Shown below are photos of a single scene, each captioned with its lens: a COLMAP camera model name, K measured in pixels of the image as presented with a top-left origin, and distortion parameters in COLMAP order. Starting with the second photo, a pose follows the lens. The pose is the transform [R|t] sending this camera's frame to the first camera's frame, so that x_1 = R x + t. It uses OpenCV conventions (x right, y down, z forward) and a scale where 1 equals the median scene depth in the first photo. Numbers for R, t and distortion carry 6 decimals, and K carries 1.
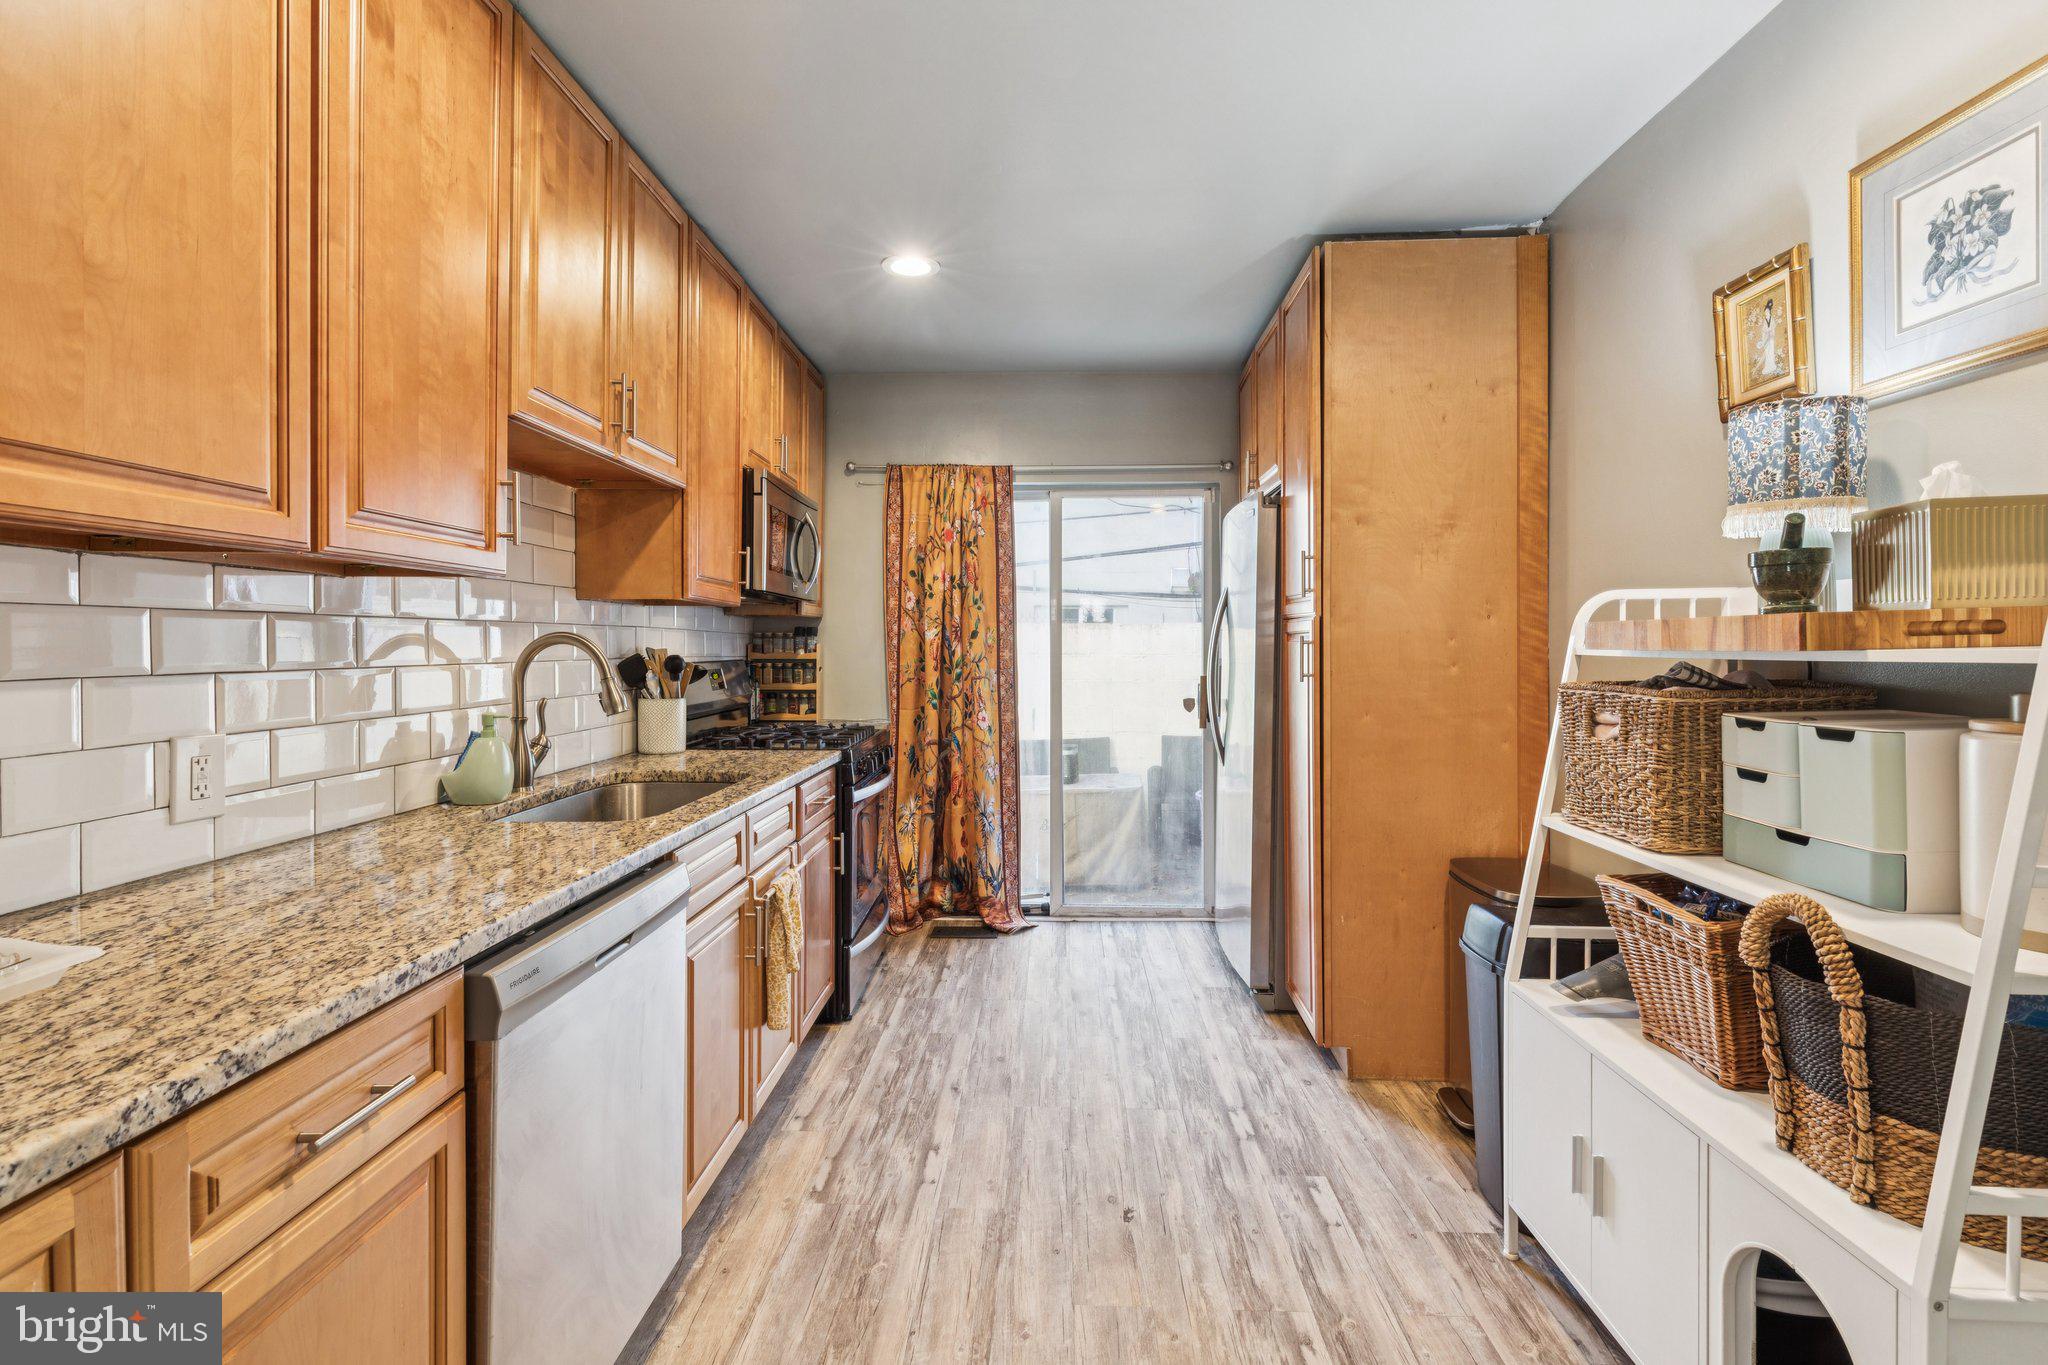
lens RADIAL K [[941.8, 0, 1027.1], [0, 941.8, 652.8], [0, 0, 1]] dist [0.012099, -0.000425]
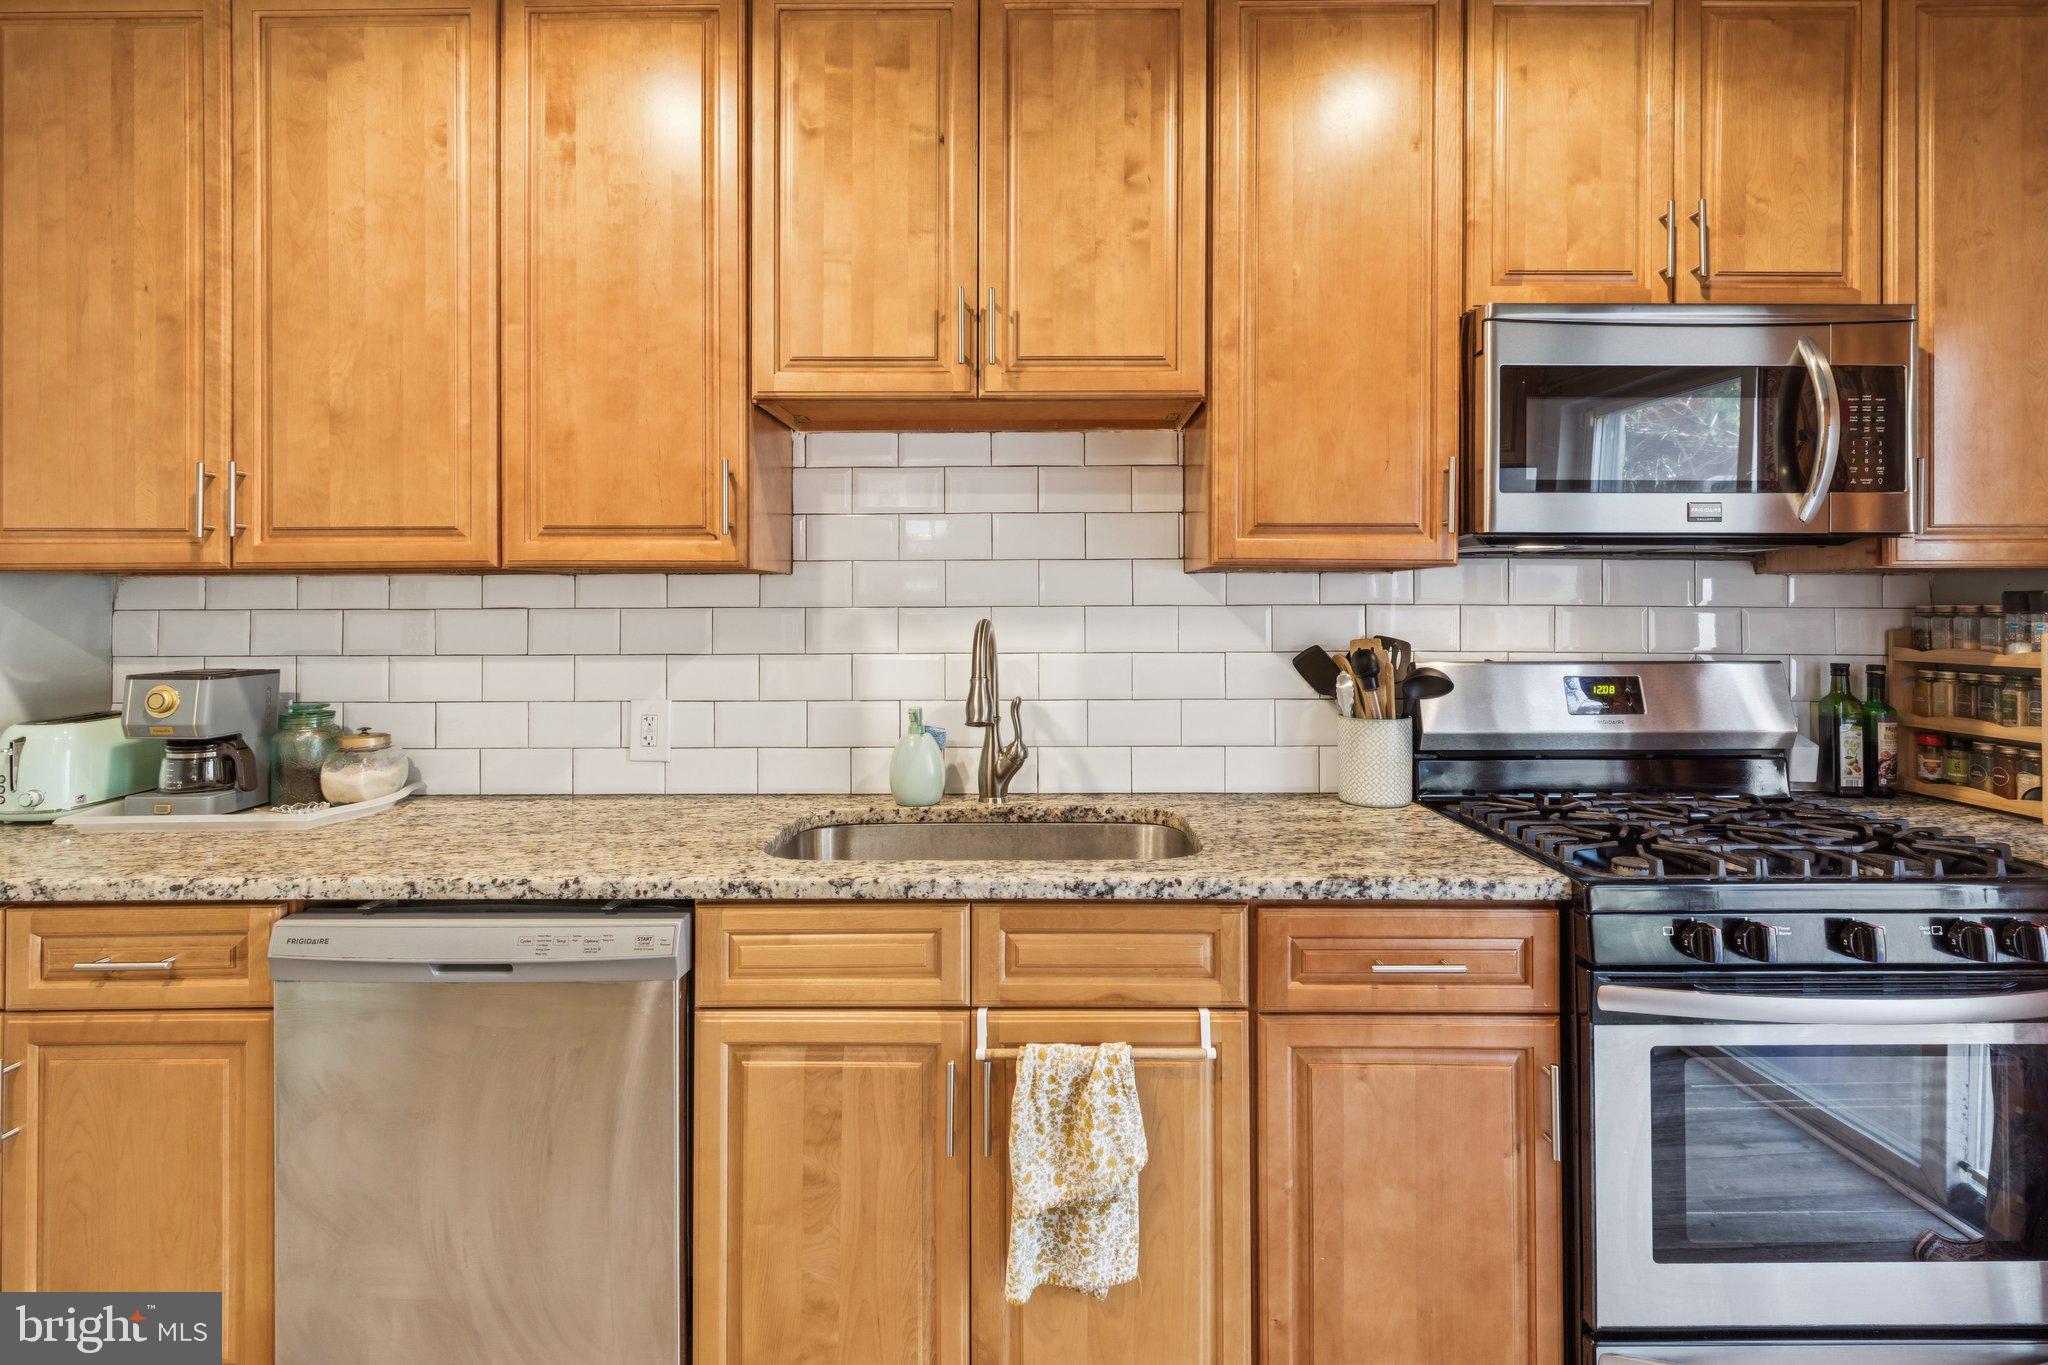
lens RADIAL K [[955.4, 0, 1024.8], [0, 955.4, 598.5], [0, 0, 1]] dist [0.012005, -0.001039]
pose [[0.014608, -0.016205, -0.999762, 0.252768], [-0.005749, 0.999851, -0.016290, -0.019386], [0.999877, 0.005986, 0.014513, 0.737611]]
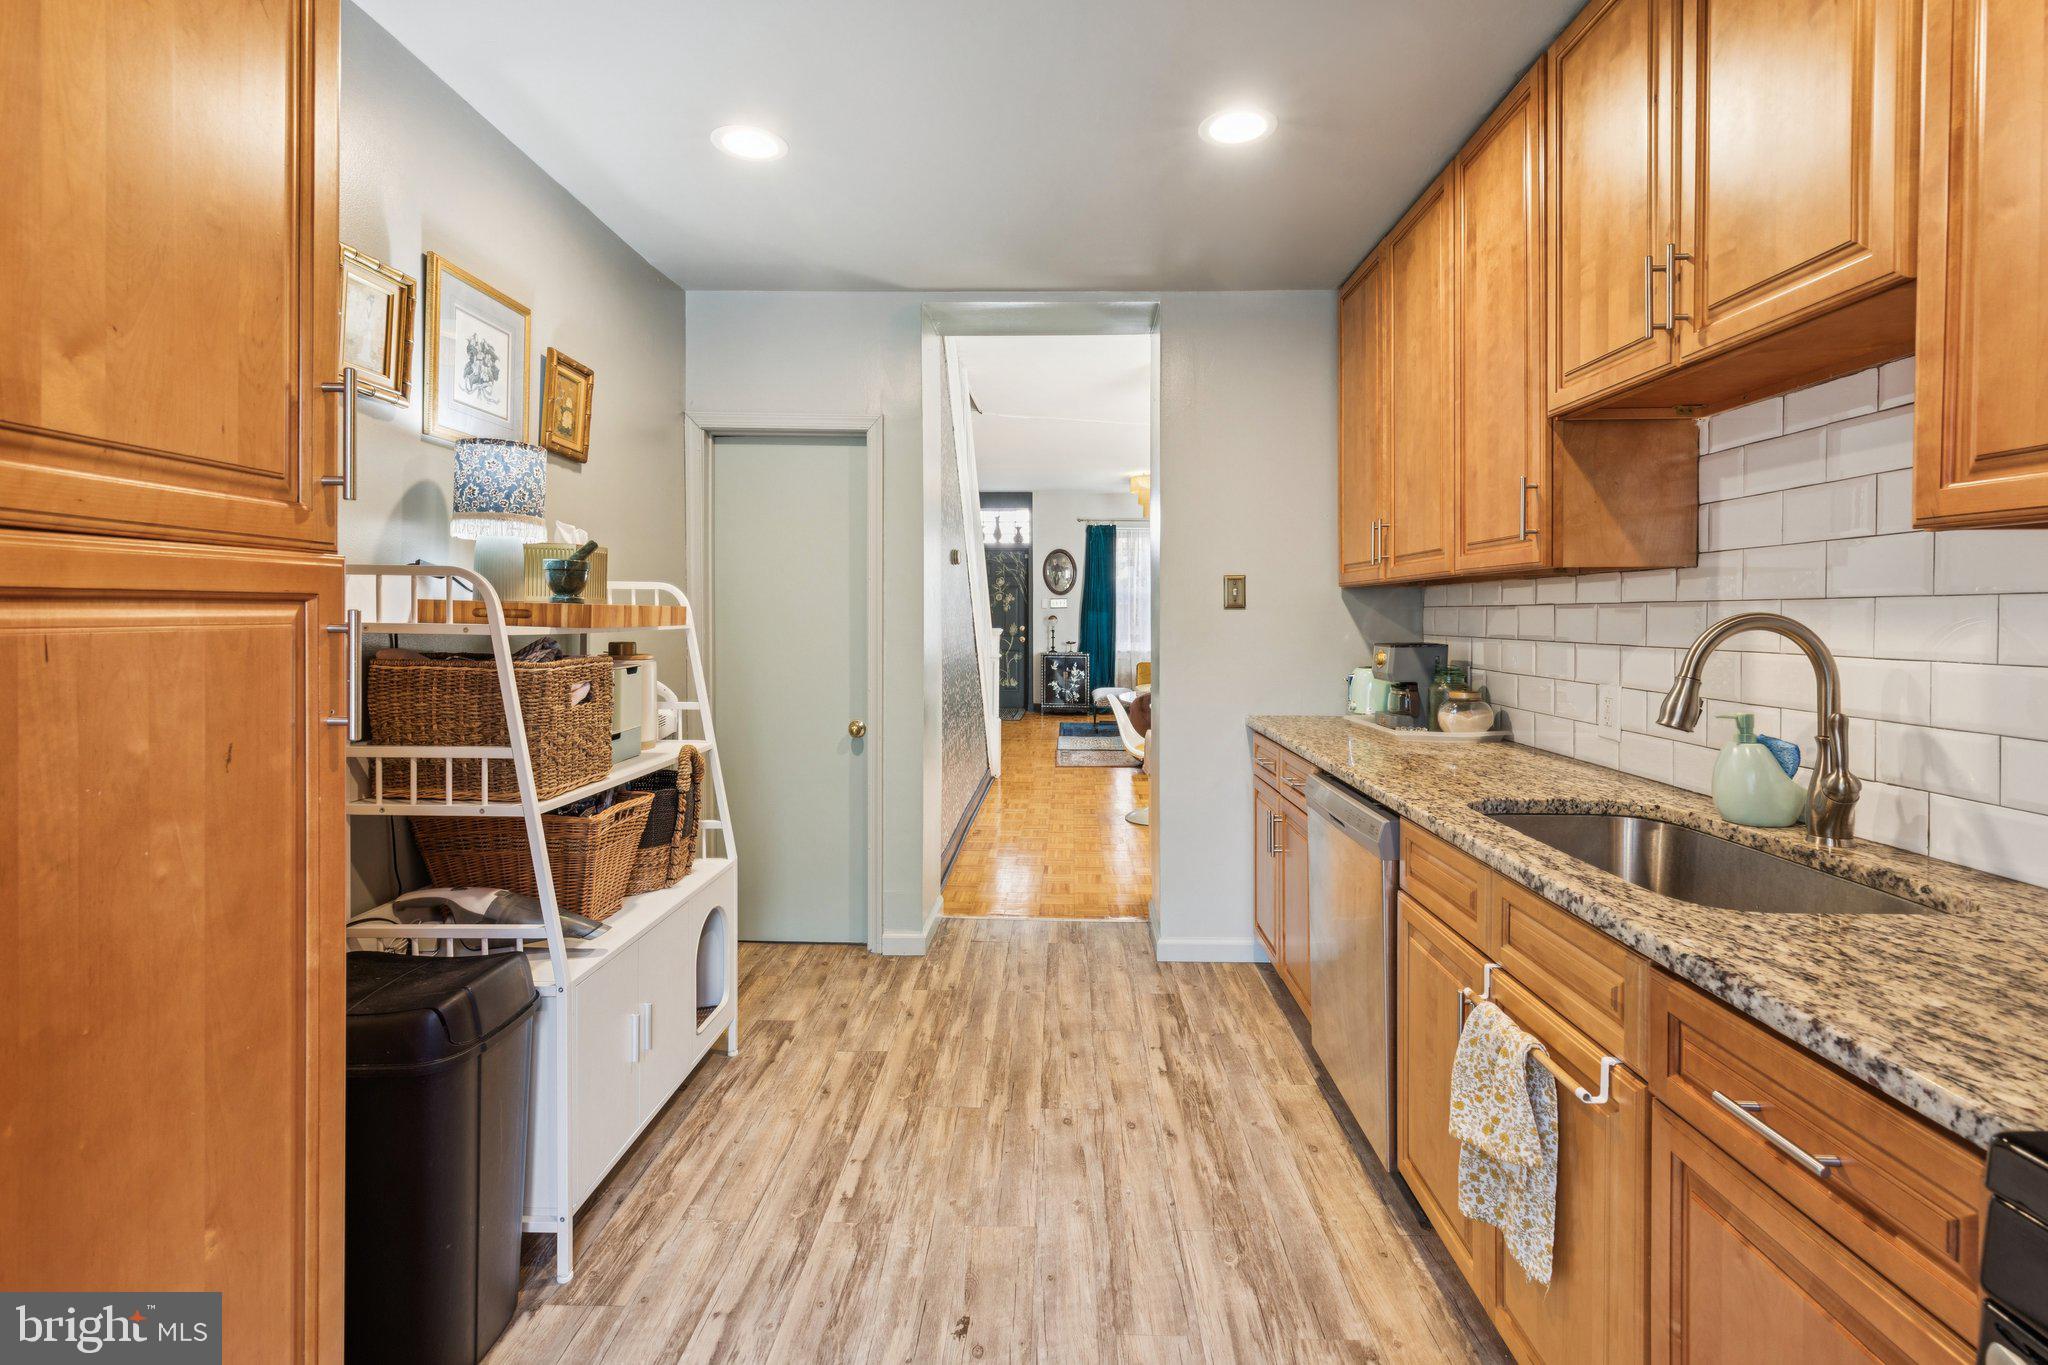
lens RADIAL K [[936.9, 0, 1027.0], [0, 936.9, 612.4], [0, 0, 1]] dist [-0.001357, -0.000328]
pose [[-0.999996, -0.002876, -0.000207, 0.036150], [-0.002878, 0.999973, 0.006708, -0.018422], [0.000188, 0.006709, -0.999977, 1.222044]]
